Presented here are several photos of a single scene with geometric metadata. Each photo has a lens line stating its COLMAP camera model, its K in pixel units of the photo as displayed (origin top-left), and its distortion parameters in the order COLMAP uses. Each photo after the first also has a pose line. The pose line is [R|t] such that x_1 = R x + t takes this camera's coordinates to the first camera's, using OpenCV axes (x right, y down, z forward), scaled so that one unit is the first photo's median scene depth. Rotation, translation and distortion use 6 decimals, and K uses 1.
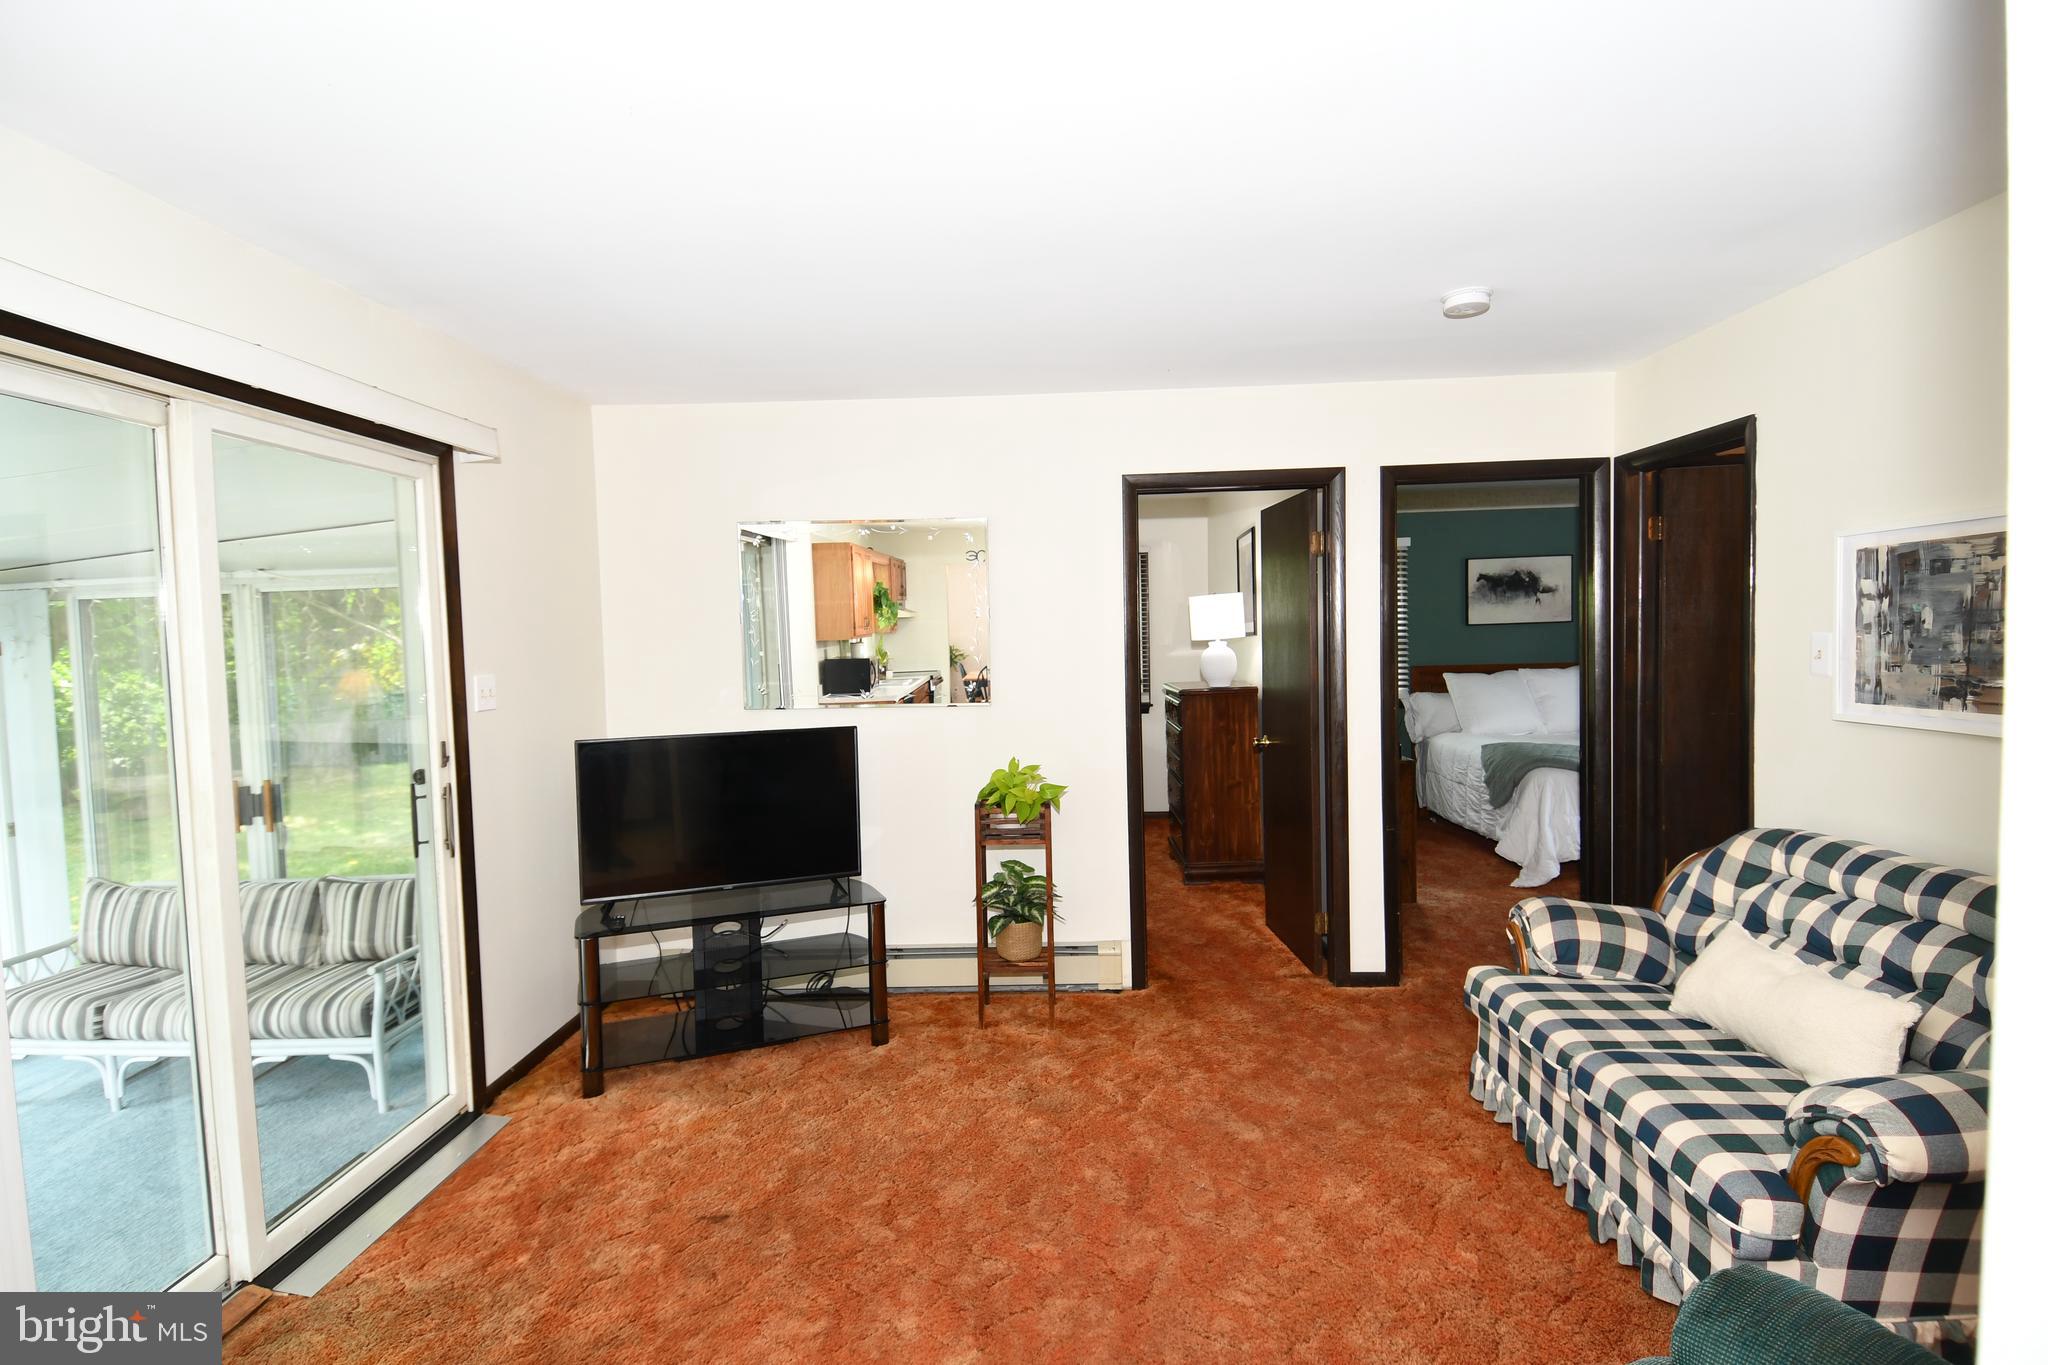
lens RADIAL K [[1049.1, 0, 1019.9], [0, 1049.1, 683.8], [0, 0, 1]] dist [0.027327, -0.029876]
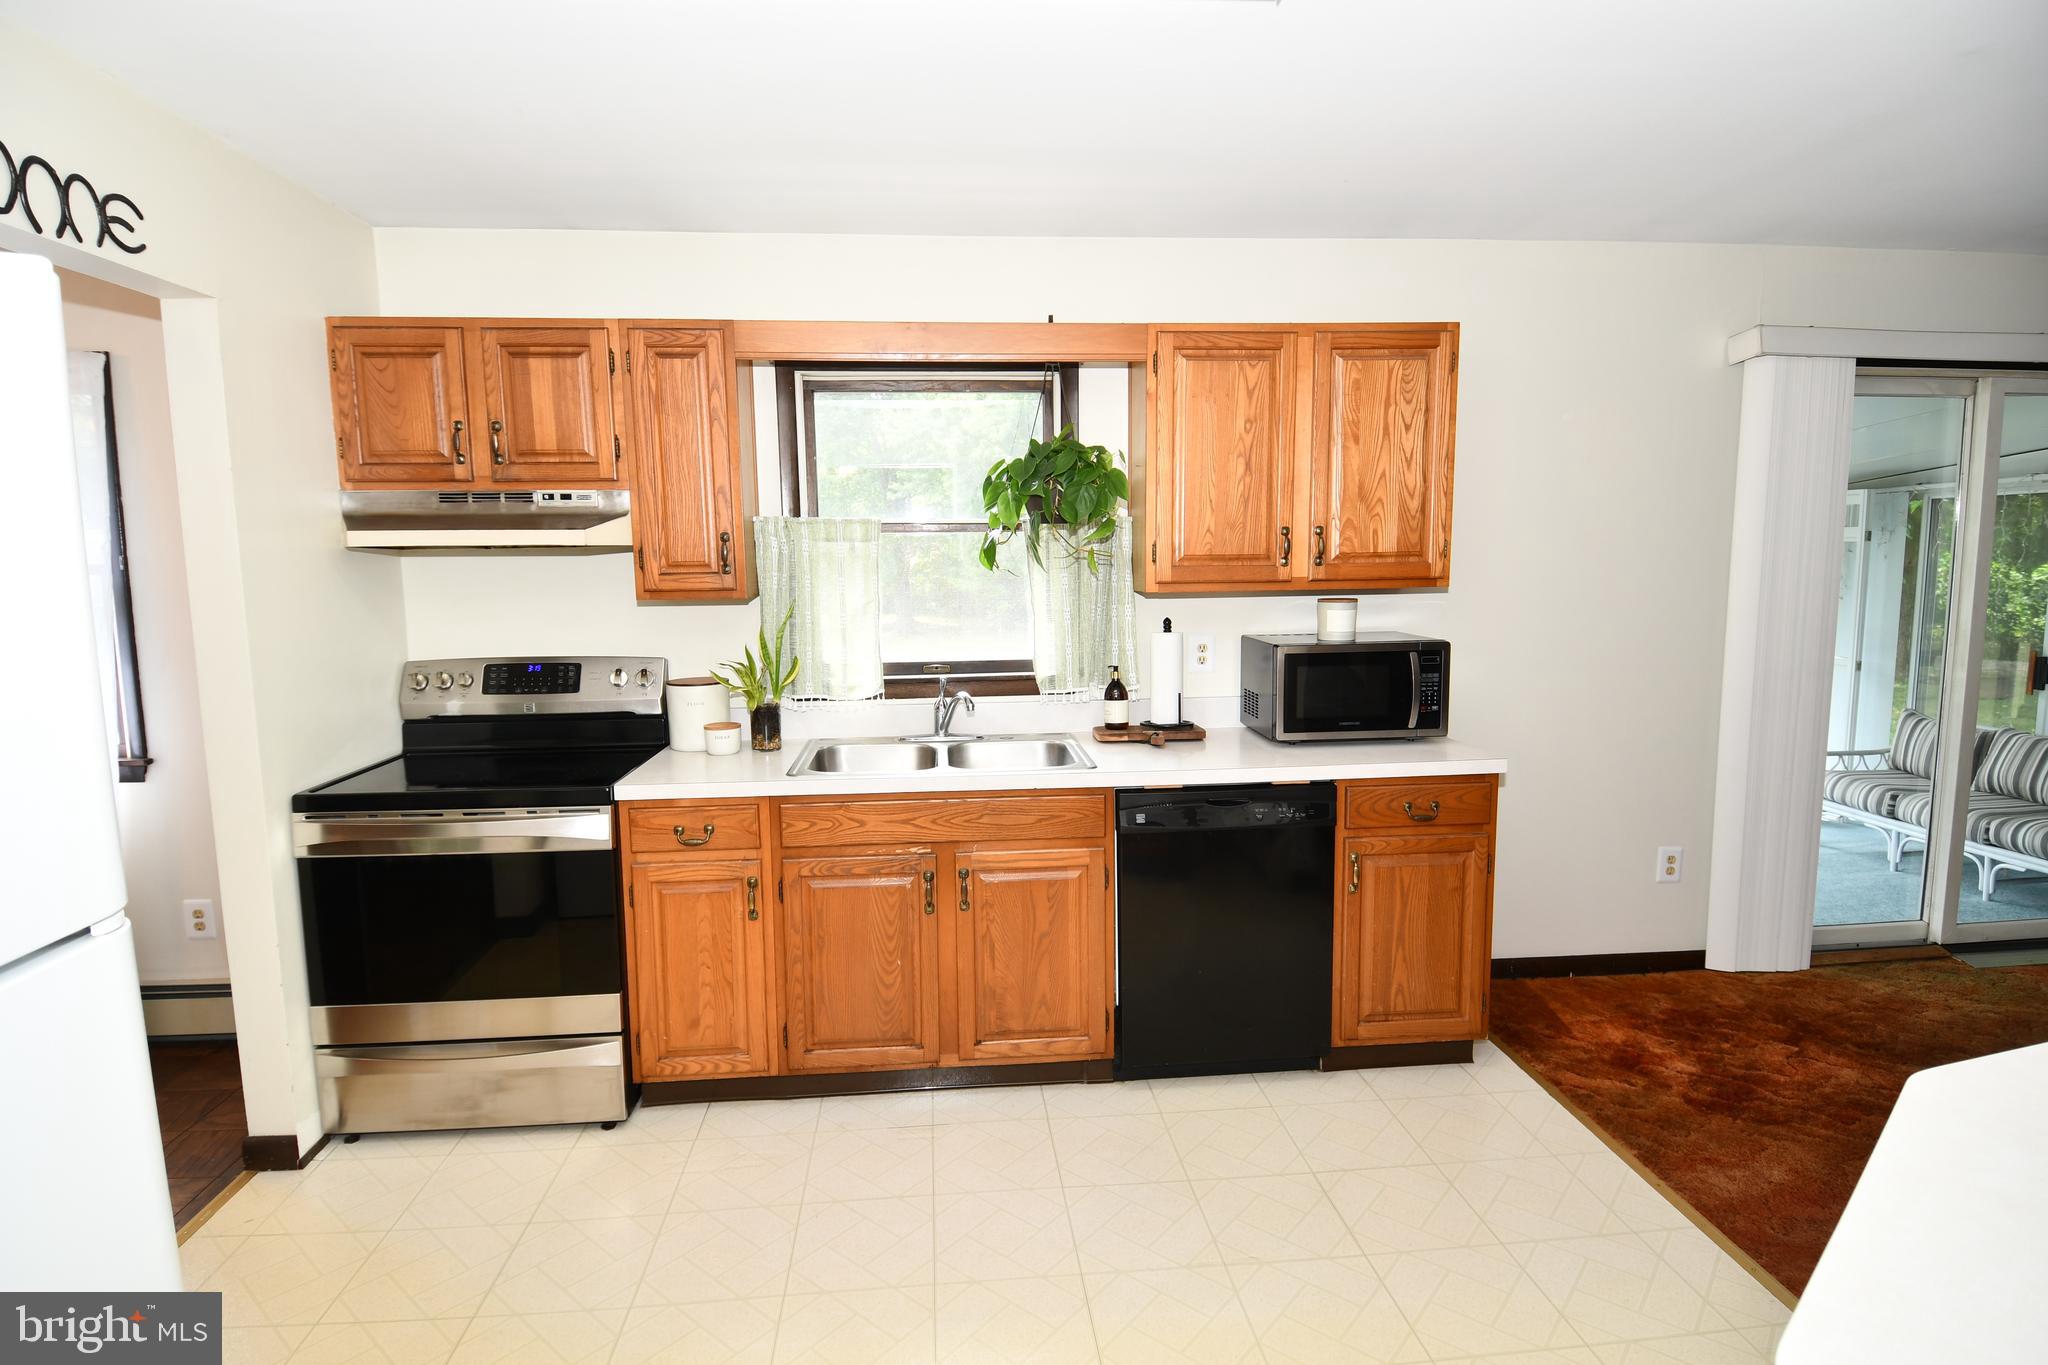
lens RADIAL K [[1049.1, 0, 1018.1], [0, 1049.1, 685.8], [0, 0, 1]] dist [0.027327, -0.029876]
pose [[0.113380, 0.145617, -0.982823, 0.365730], [-0.040430, 0.989058, 0.141877, 0.011758], [0.992729, 0.023649, 0.118027, -0.343067]]
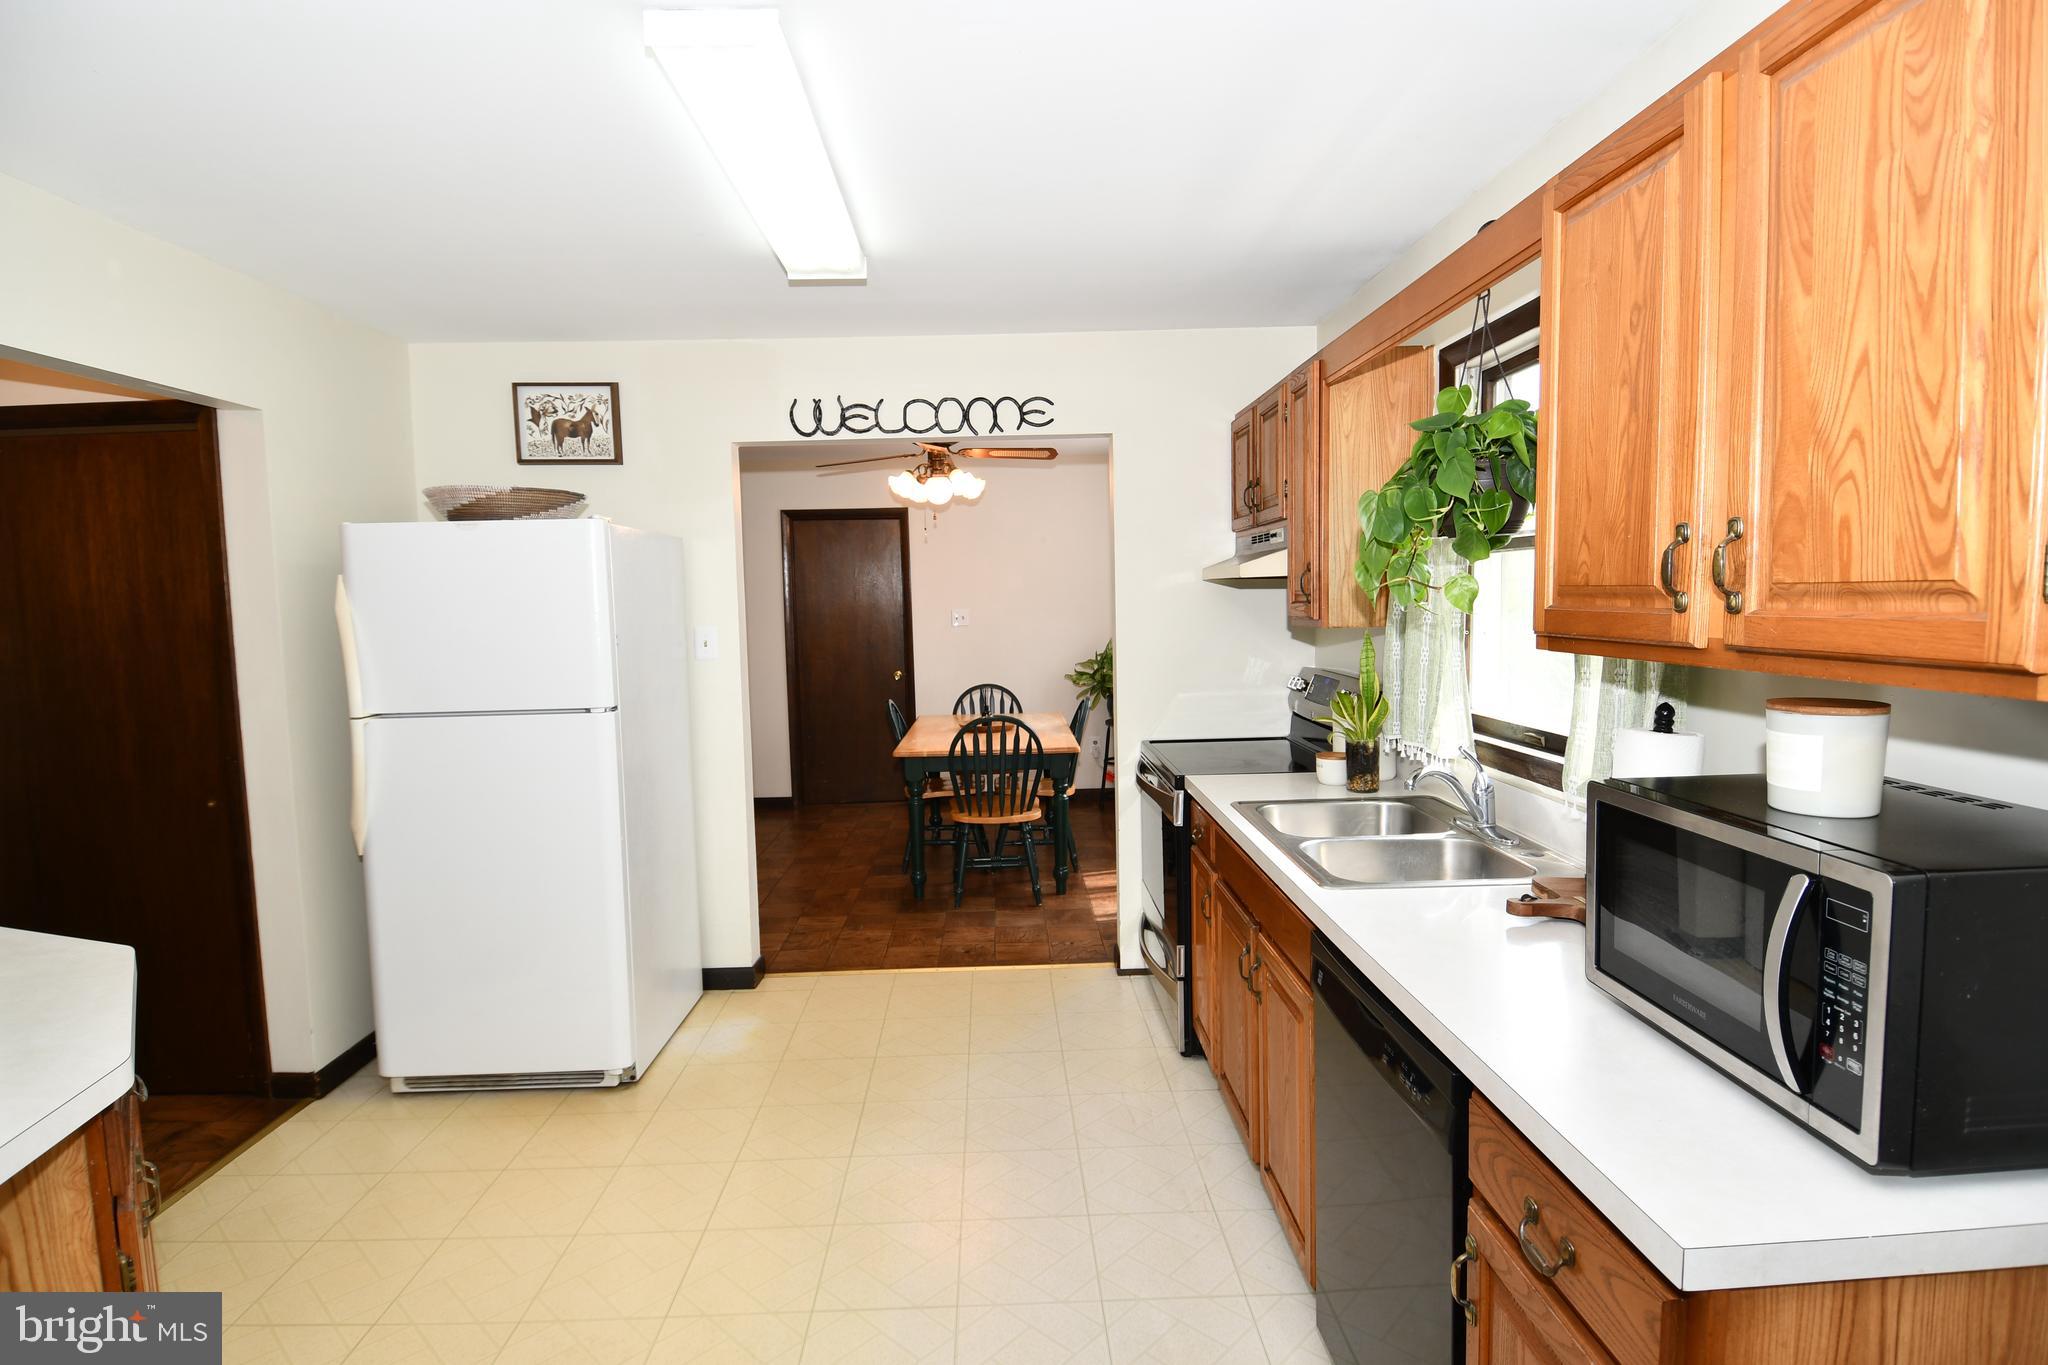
lens RADIAL K [[1049.1, 0, 1016.2], [0, 1049.1, 679.4], [0, 0, 1]] dist [0.027327, -0.029876]
pose [[-0.997400, 0.052420, -0.049455, -0.153783], [0.045470, 0.990142, 0.132479, -0.007546], [0.055912, 0.129886, -0.989951, 0.279406]]
